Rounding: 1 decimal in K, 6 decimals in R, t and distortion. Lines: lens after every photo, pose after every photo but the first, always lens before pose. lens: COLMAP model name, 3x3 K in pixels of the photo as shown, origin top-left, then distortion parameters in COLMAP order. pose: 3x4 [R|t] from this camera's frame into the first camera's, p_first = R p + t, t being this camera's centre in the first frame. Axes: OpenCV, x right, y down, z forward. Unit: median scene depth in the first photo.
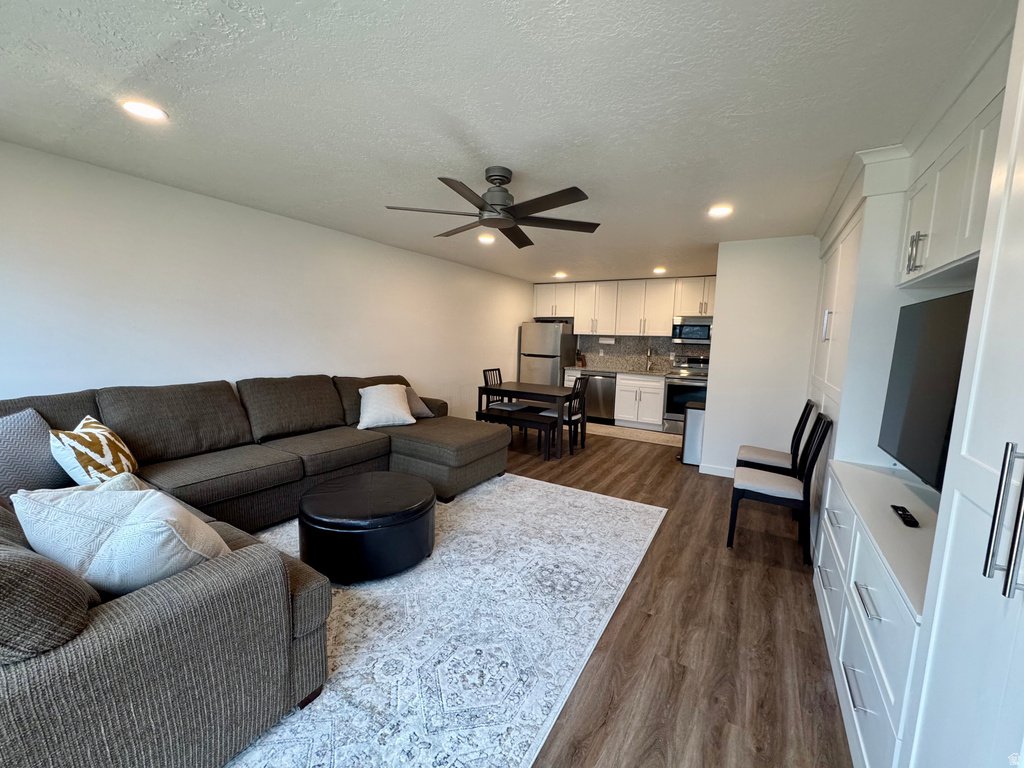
lens RADIAL K [[405.6, 0, 512.0], [0, 405.6, 384.0], [0, 0, 1]] dist [-0.003747, -0.000029]
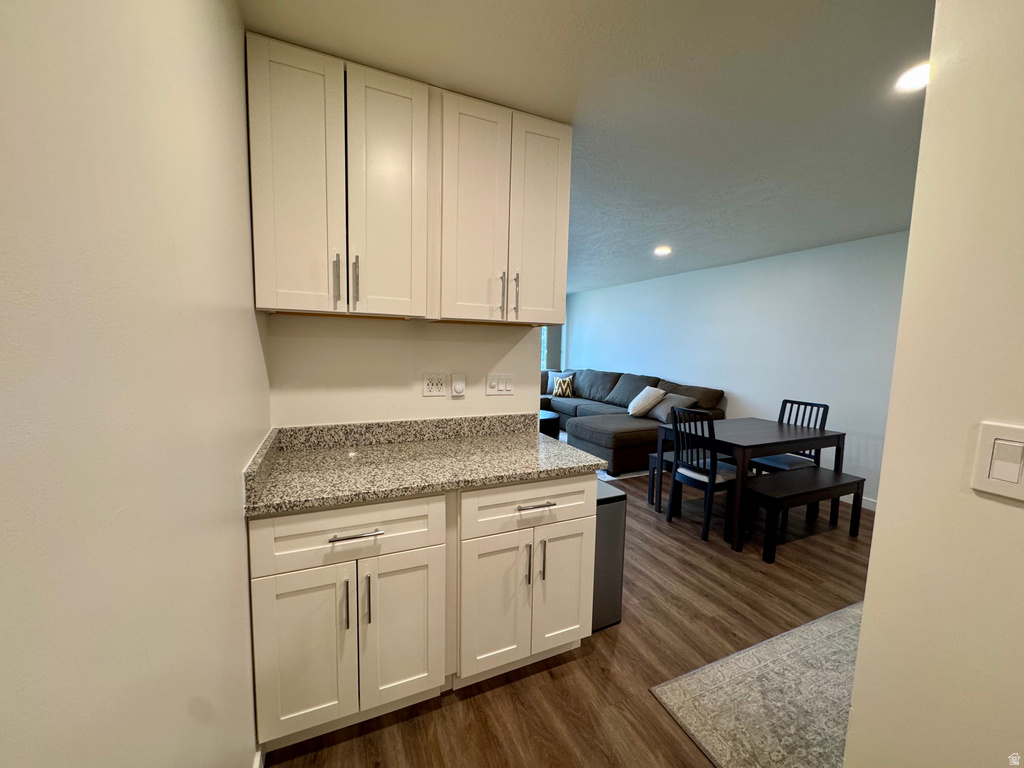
lens RADIAL K [[405.6, 0, 512.0], [0, 405.6, 384.0], [0, 0, 1]] dist [-0.003747, -0.000029]
pose [[-0.564966, 0.033396, -0.824438, 1.160161], [-0.132382, 0.982568, 0.130520, -0.135918], [0.814425, 0.182881, -0.550697, 1.558350]]
